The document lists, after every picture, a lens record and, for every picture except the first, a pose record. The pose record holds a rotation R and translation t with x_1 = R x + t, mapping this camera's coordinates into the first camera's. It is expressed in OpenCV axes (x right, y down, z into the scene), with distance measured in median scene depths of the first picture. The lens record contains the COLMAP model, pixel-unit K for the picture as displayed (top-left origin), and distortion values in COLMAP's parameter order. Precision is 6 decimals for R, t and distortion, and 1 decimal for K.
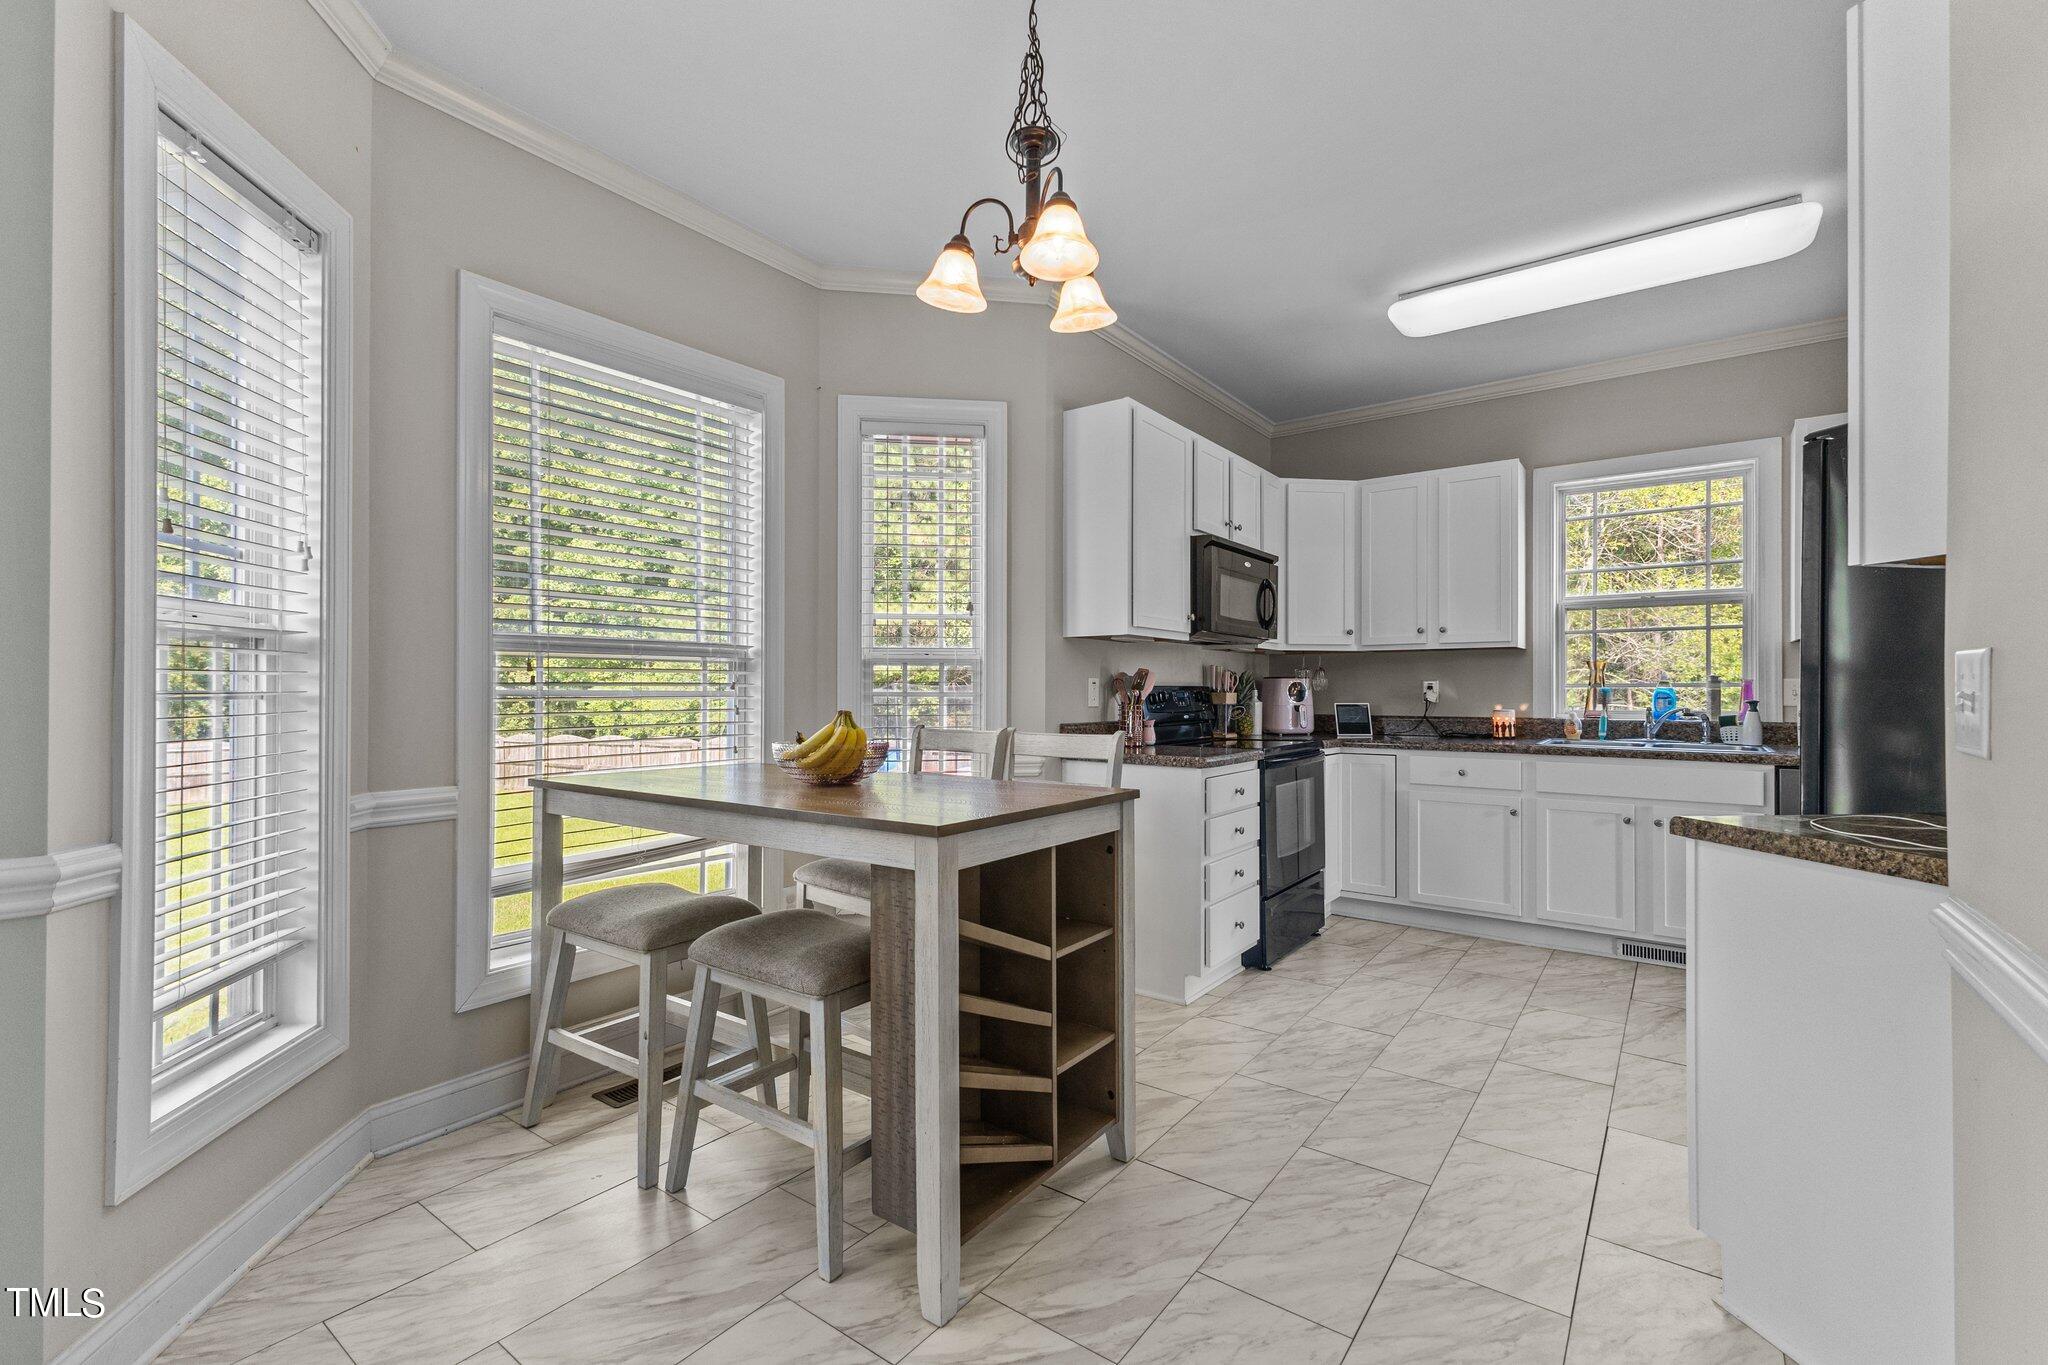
lens RADIAL K [[882.4, 0, 1015.8], [0, 882.4, 682.6], [0, 0, 1]] dist [0.007209, 0.000156]
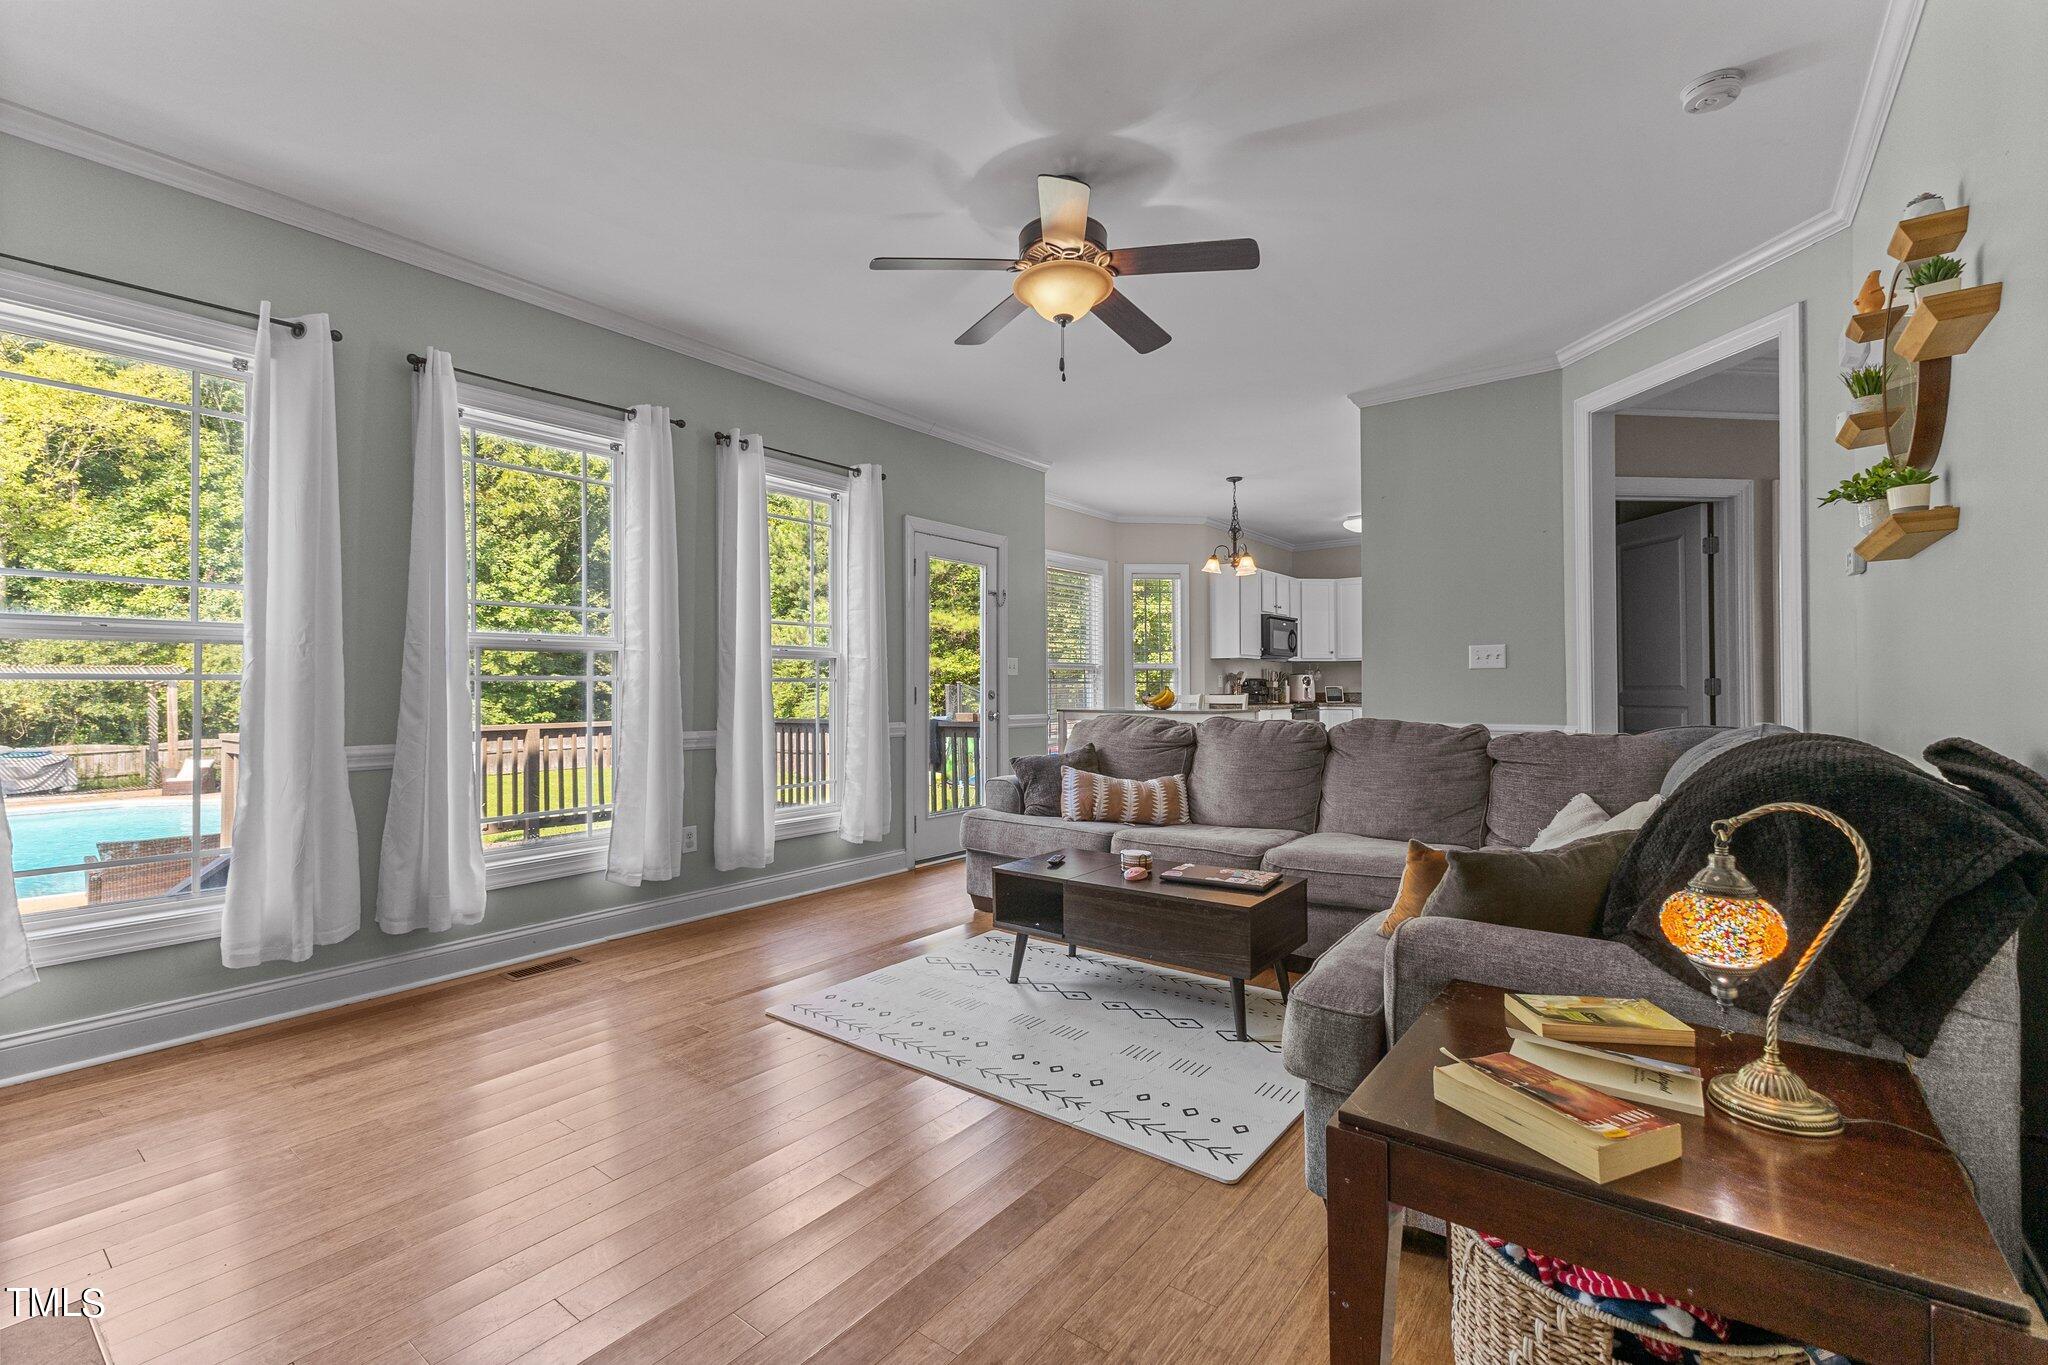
lens RADIAL K [[882.4, 0, 1015.8], [0, 882.4, 682.6], [0, 0, 1]] dist [0.007209, 0.000156]
pose [[0.999925, -0.005395, -0.010968, -0.408791], [0.005468, 0.999963, 0.006620, -0.004336], [0.010932, -0.006679, 0.999918, -1.291954]]
